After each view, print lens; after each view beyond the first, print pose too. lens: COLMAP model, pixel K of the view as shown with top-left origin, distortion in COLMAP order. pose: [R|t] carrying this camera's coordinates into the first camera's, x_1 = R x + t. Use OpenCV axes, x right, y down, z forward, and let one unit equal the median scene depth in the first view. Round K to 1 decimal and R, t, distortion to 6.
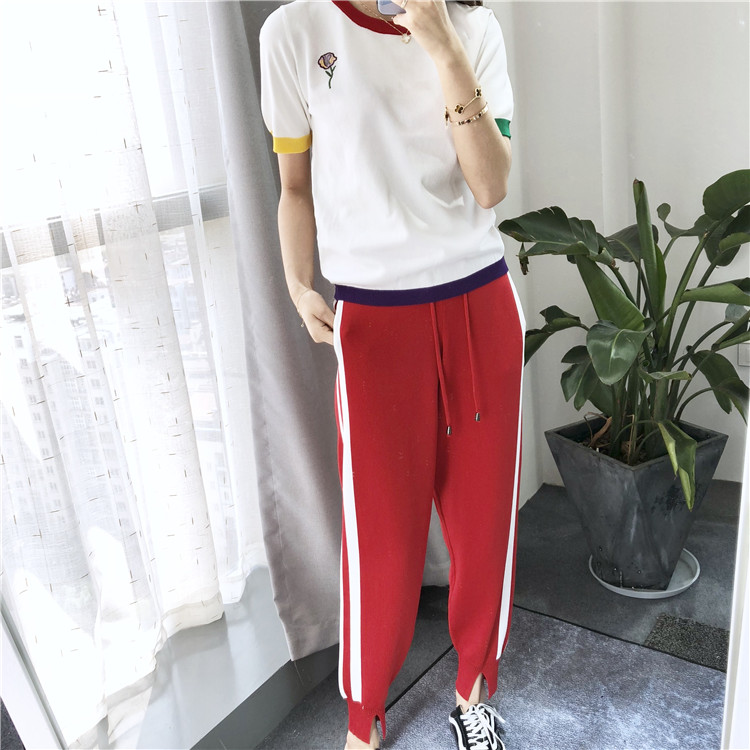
lens RADIAL K [[846.0, 0, 366.6], [0, 846.0, 389.4], [0, 0, 1]] dist [-0.005817, 0.000000]
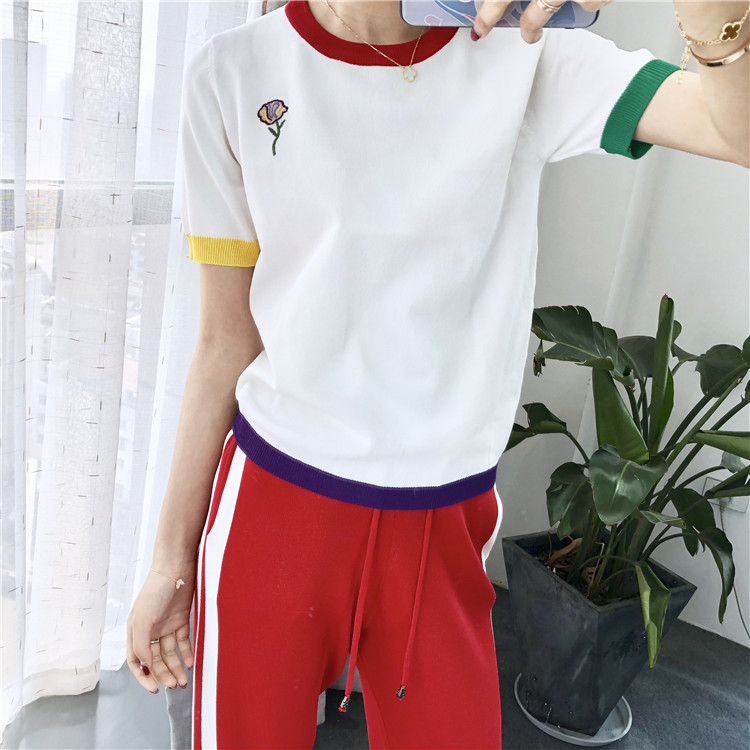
lens RADIAL K [[846.0, 0, 387.6], [0, 846.0, 376.0], [0, 0, 1]] dist [-0.005817, 0.000000]
pose [[0.966987, 0.221265, 0.126406, -0.067272], [-0.217108, 0.975066, -0.045942, -0.056044], [-0.133420, 0.016982, 0.990914, 0.136151]]
